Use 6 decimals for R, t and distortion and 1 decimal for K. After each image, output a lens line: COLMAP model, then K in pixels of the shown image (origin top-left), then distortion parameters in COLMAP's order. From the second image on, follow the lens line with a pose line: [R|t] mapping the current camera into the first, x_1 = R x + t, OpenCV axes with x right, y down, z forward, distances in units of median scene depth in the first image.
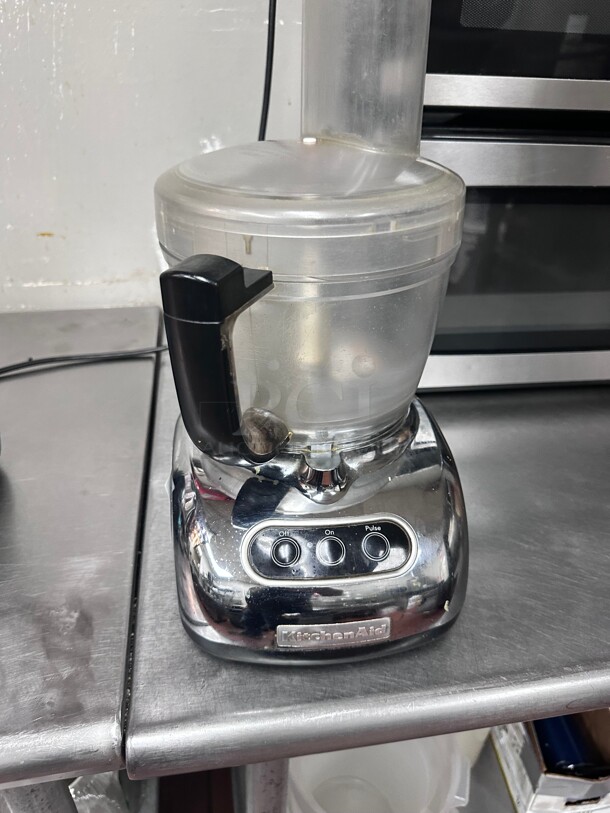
lens RADIAL K [[571.9, 0, 305.0], [0, 571.9, 406.5], [0, 0, 1]] dist [-0.022493, -0.001156]
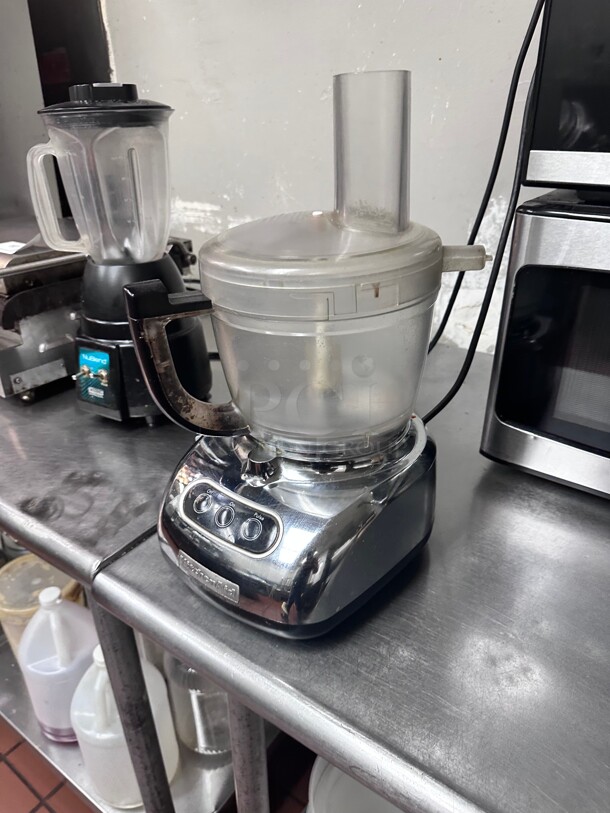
lens RADIAL K [[561.0, 0, 306.3], [0, 561.0, 410.2], [0, 0, 1]] dist [-0.000877, -0.022954]
pose [[0.721613, 0.294754, -0.626414, 0.819740], [-0.327460, 0.942538, 0.066278, -0.112745], [0.609955, 0.157298, 0.776668, 0.065500]]
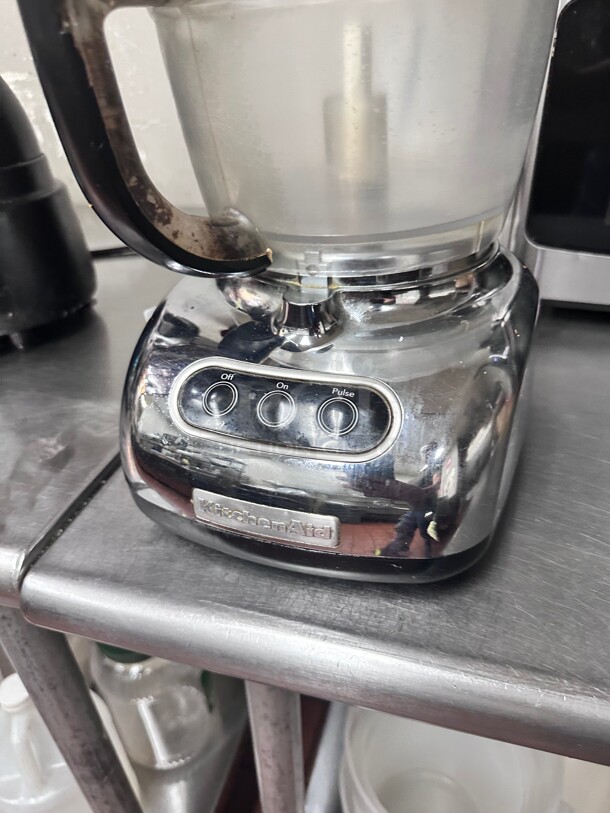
lens RADIAL K [[590.6, 0, 304.2], [0, 590.6, 389.6], [0, 0, 1]] dist [0.000507, -0.029982]
pose [[0.904582, 0.166355, -0.392501, 0.334174], [-0.151256, 0.986060, 0.069332, 0.154881], [0.398564, -0.003348, 0.917135, 0.293385]]
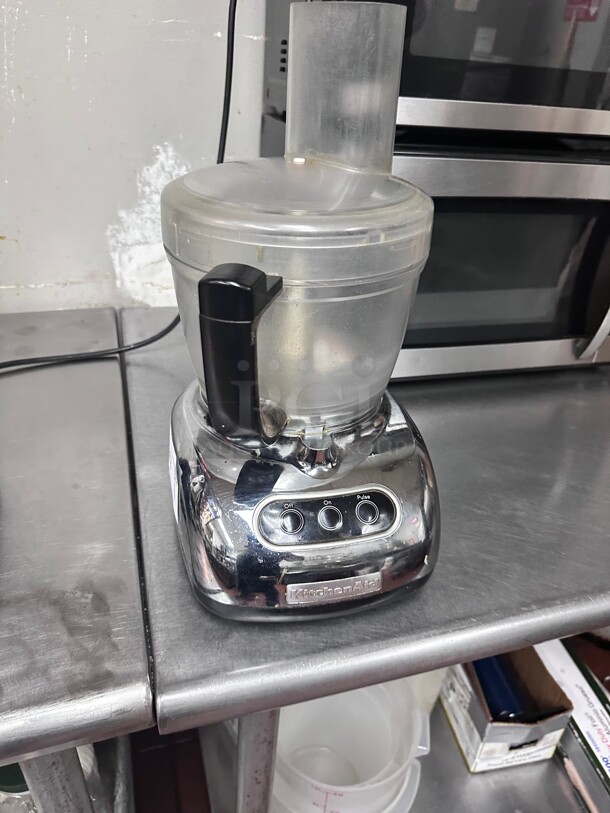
lens RADIAL K [[561.0, 0, 306.3], [0, 561.0, 410.2], [0, 0, 1]] dist [-0.000877, -0.022954]
pose [[0.991681, -0.035366, 0.123767, -0.122149], [0.034090, 0.999342, 0.012410, 0.016659], [-0.124125, -0.008087, 0.992234, -0.107780]]
